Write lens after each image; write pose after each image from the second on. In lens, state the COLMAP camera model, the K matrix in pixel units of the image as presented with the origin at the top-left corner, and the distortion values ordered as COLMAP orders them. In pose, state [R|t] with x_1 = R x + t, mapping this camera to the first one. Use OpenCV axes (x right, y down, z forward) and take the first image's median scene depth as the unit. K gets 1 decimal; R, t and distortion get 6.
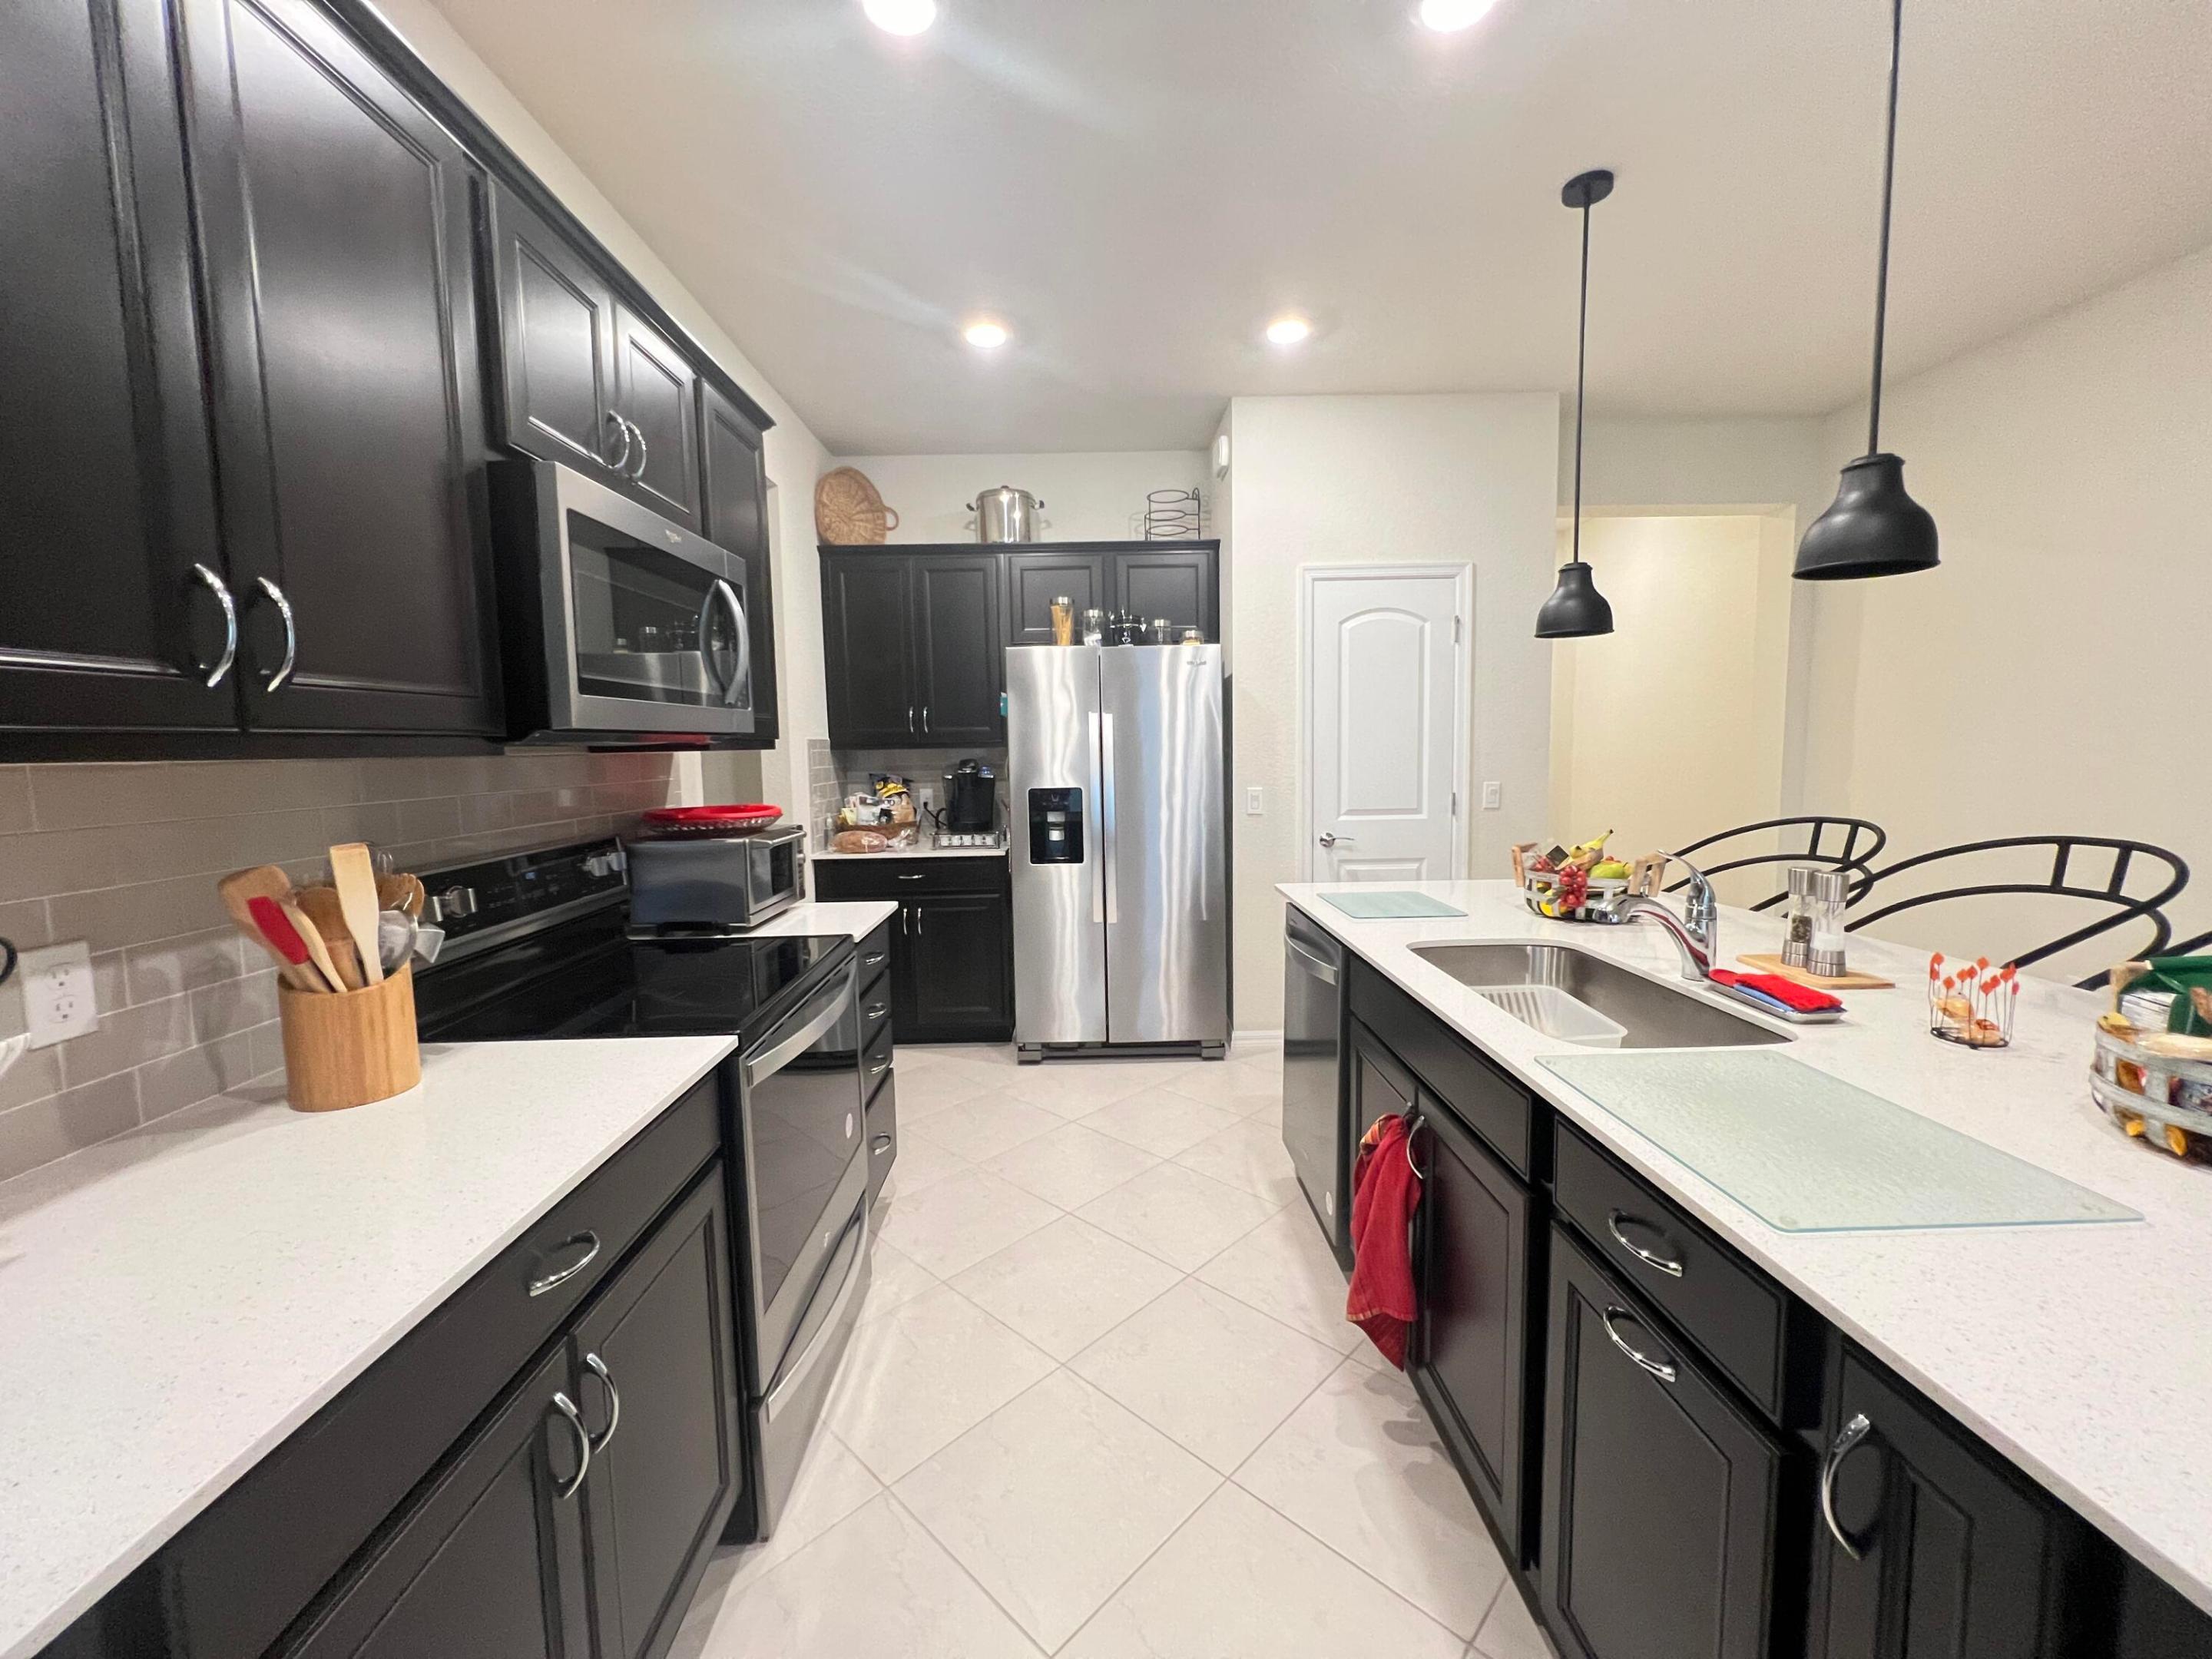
lens RADIAL K [[895.5, 0, 1106.0], [0, 895.5, 829.5], [0, 0, 1]] dist [0.001957, 0.000951]
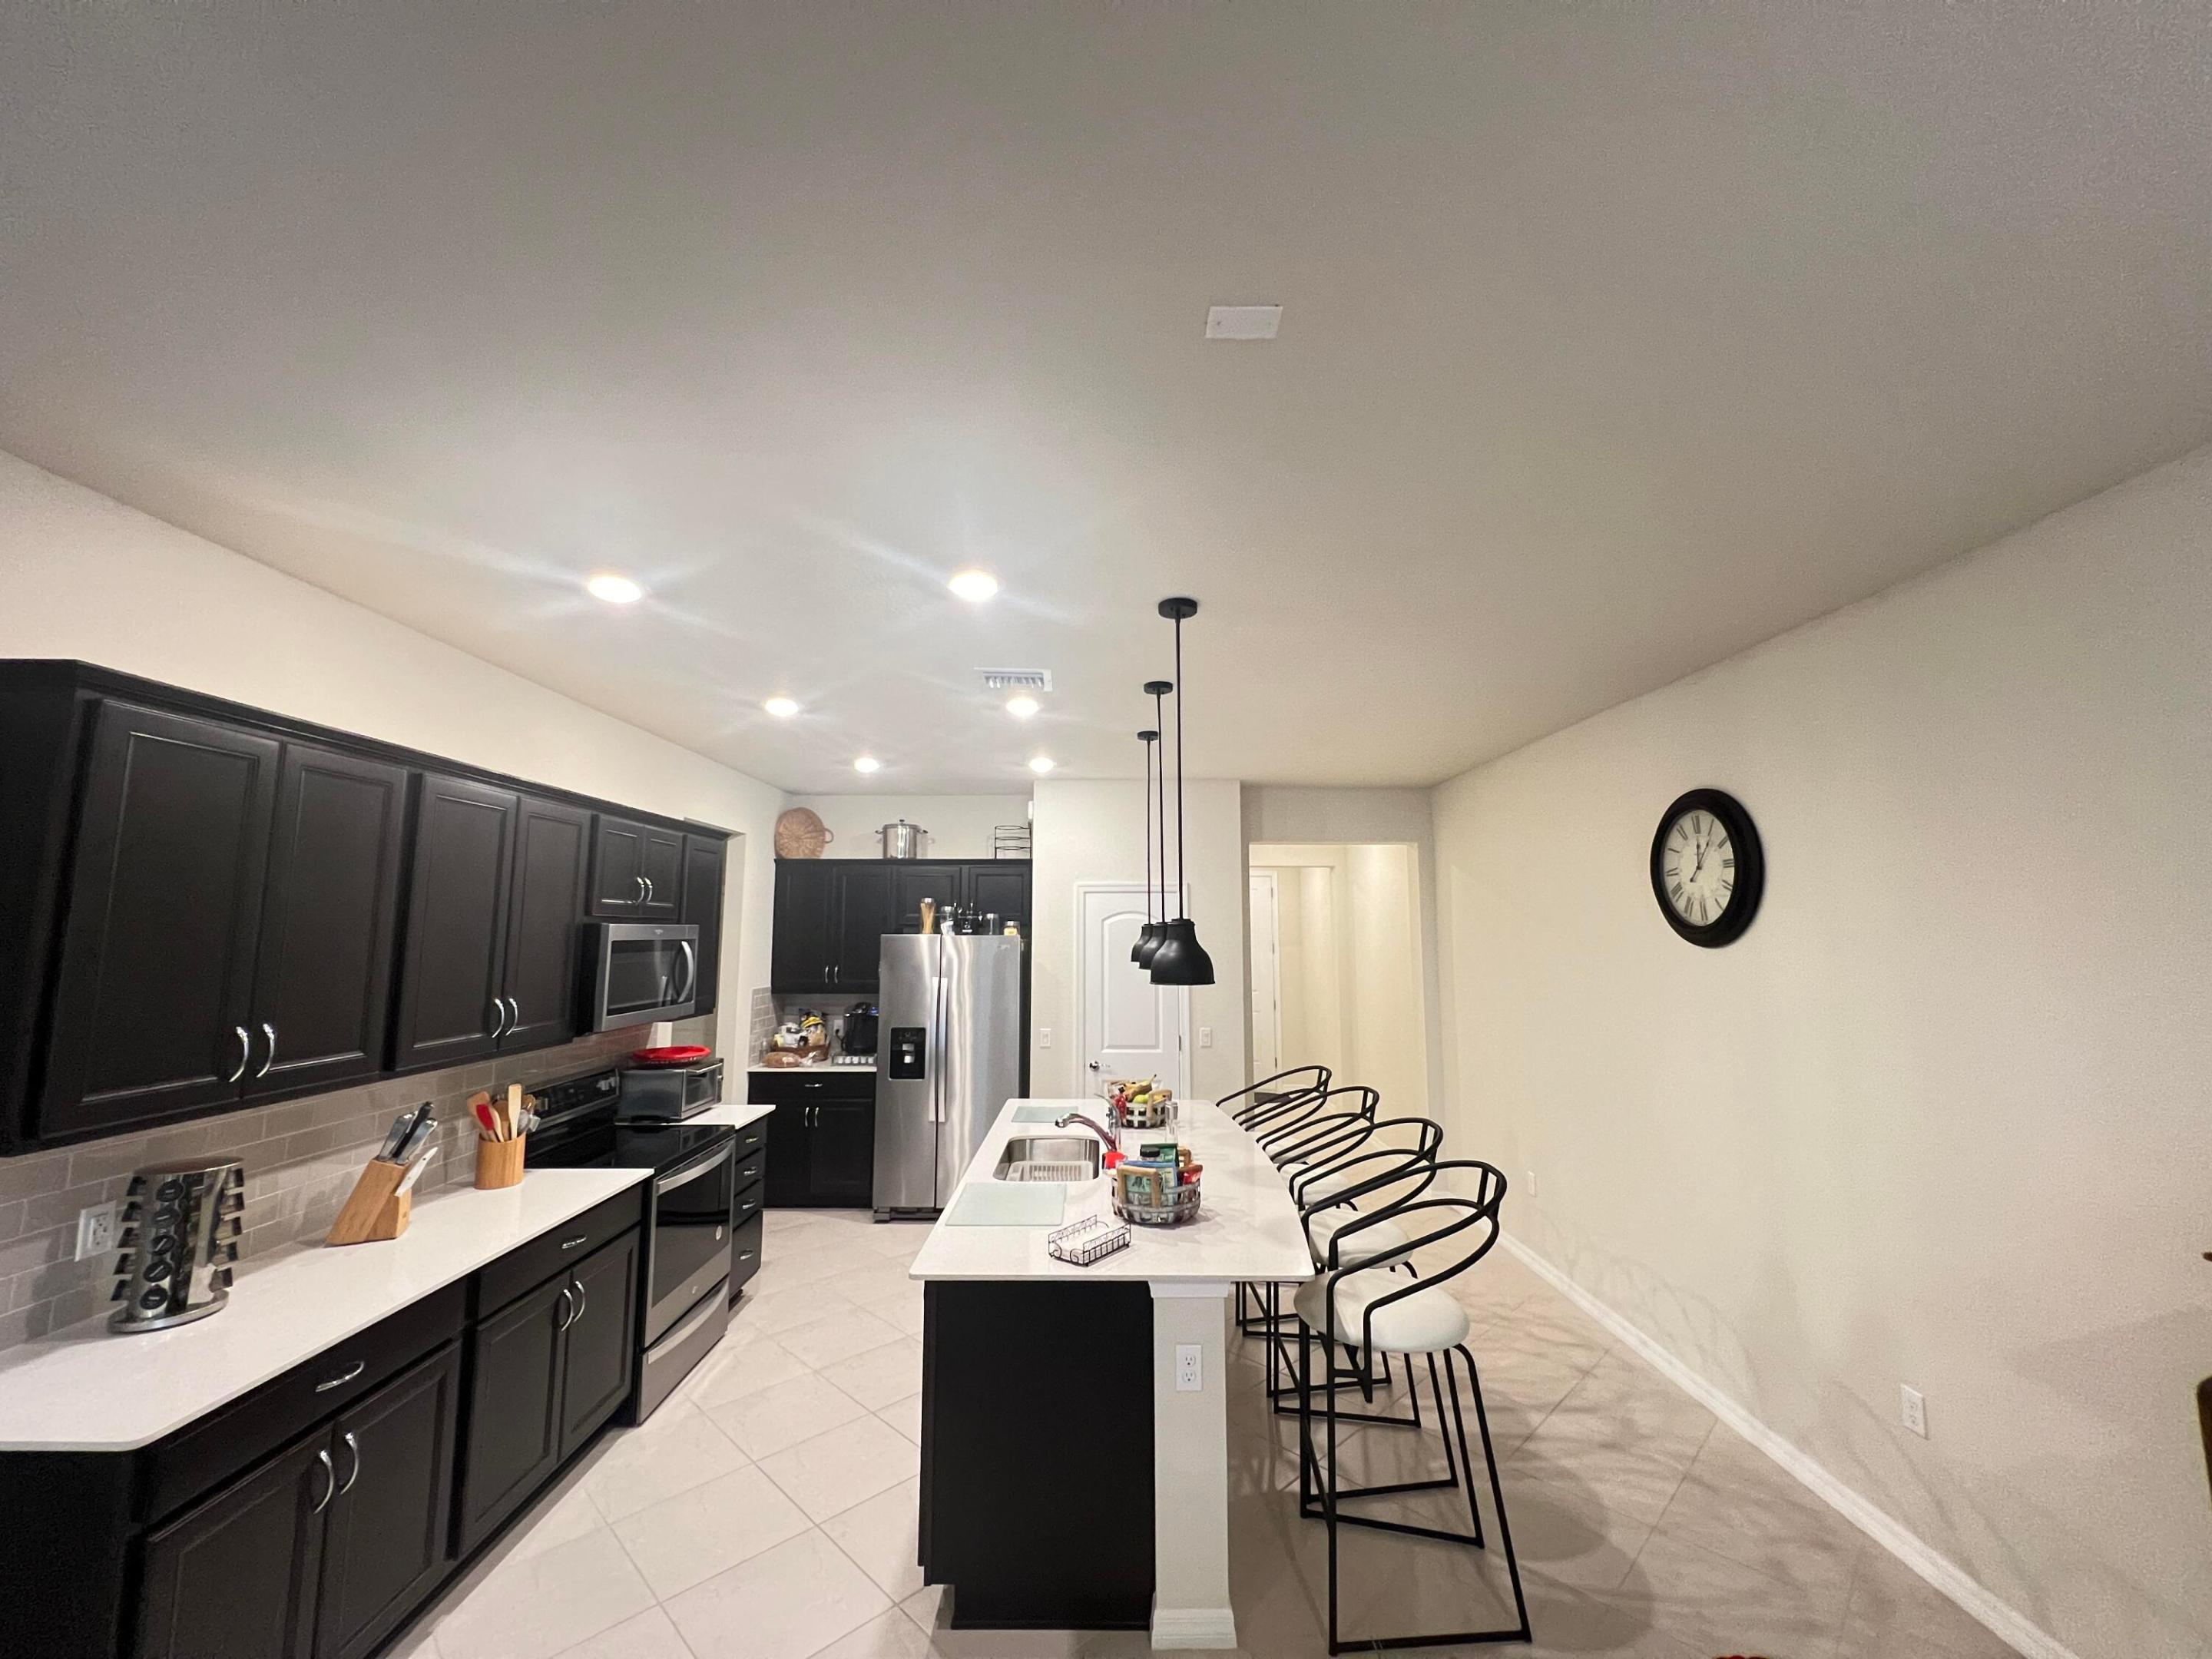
lens RADIAL K [[887.2, 0, 1098.6], [0, 887.2, 830.2], [0, 0, 1]] dist [-0.001157, 0.000440]
pose [[0.999563, 0.016084, -0.024814, 0.409935], [-0.020958, 0.977317, -0.210744, -0.086998], [0.020861, 0.211172, 0.977226, -0.734936]]
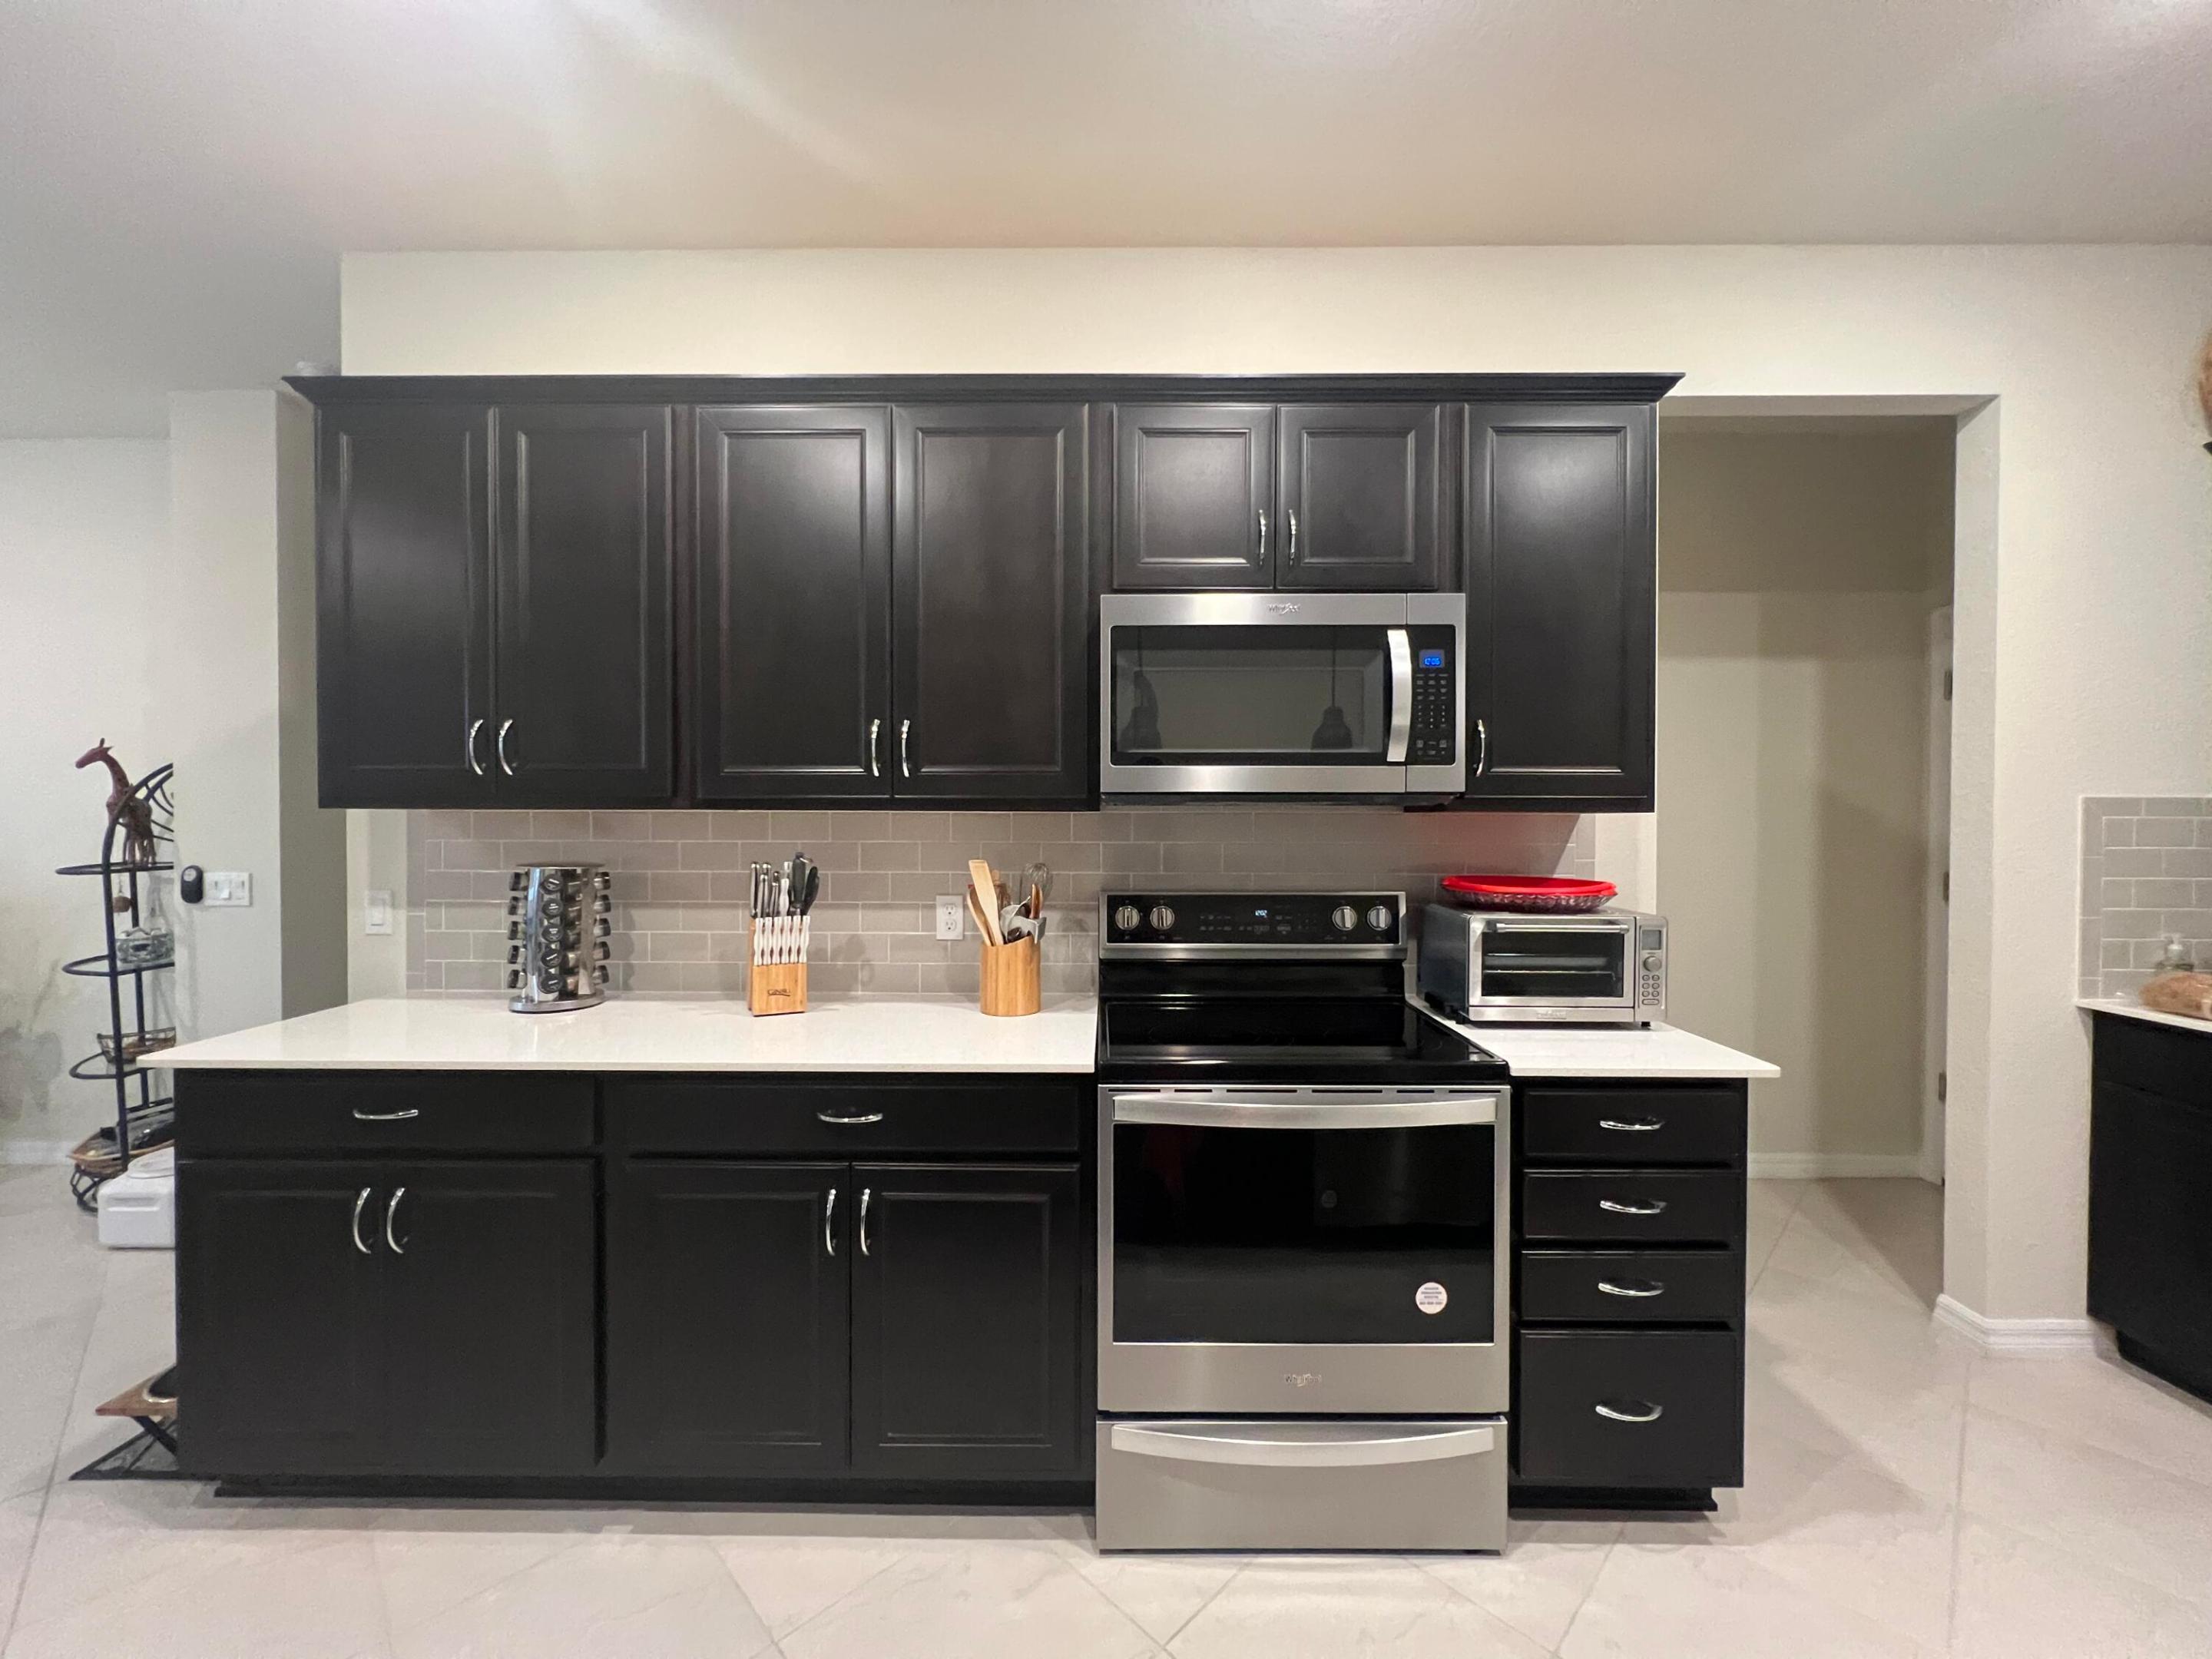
lens RADIAL K [[846.4, 0, 1106.0], [0, 846.4, 829.5], [0, 0, 1]] dist [-0.002451, -0.000081]
pose [[-0.025089, 0.030249, -0.999227, 0.340356], [-0.100973, 0.994354, 0.032636, -0.051624], [0.994573, 0.101714, -0.021893, 0.541203]]
